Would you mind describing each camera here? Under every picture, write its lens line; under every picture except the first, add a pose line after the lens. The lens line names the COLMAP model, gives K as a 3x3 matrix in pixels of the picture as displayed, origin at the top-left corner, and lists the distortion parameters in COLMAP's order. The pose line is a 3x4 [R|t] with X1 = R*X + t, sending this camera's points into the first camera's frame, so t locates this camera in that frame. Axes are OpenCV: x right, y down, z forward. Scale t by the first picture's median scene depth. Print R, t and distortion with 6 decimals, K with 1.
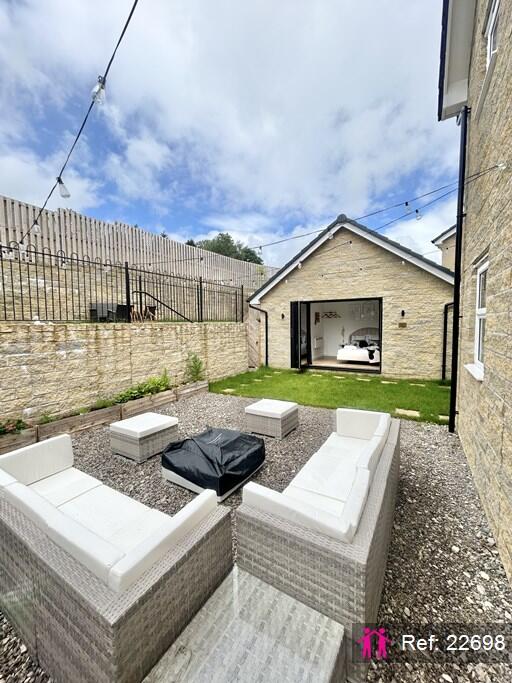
lens RADIAL K [[278.6, 0, 252.2], [0, 278.6, 339.1], [0, 0, 1]] dist [-0.001381, -0.000099]
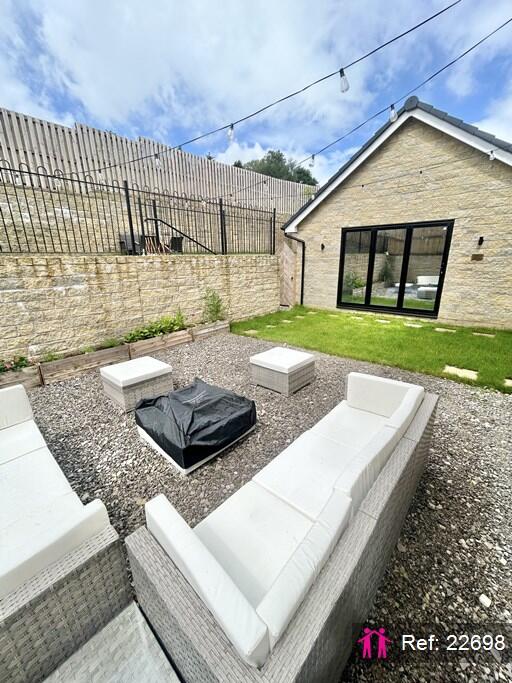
lens RADIAL K [[278.6, 0, 252.2], [0, 278.6, 339.1], [0, 0, 1]] dist [-0.001381, -0.000099]
pose [[0.984548, 0.046451, -0.168844, 0.078564], [-0.006498, 0.973205, 0.229849, -0.003579], [0.174996, -0.225200, 0.958468, 0.121192]]
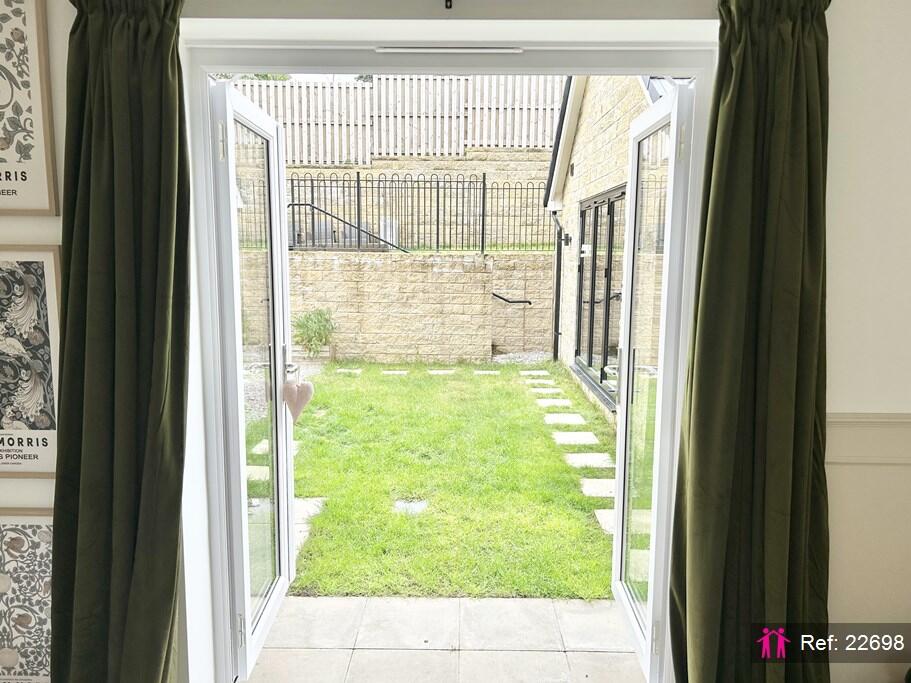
lens RADIAL K [[686.2, 0, 455.5], [0, 686.2, 341.5], [0, 0, 1]] dist [0.071212, -0.084664]
pose [[0.521725, 0.127950, -0.843464, 1.293346], [-0.067369, 0.991781, 0.108778, -0.048457], [0.850449, 0.000071, 0.526057, 0.455793]]
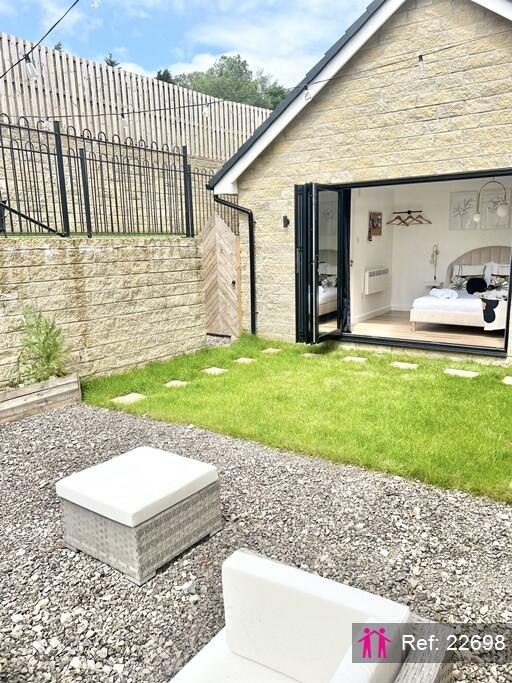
lens RADIAL K [[514.4, 0, 256.0], [0, 514.4, 341.5], [0, 0, 1]] dist [0.071212, -0.084664]
pose [[0.997673, 0.005078, -0.067986, 0.171464], [0.004288, 0.990574, 0.136909, -0.010935], [0.068041, -0.136882, 0.988248, 0.251764]]
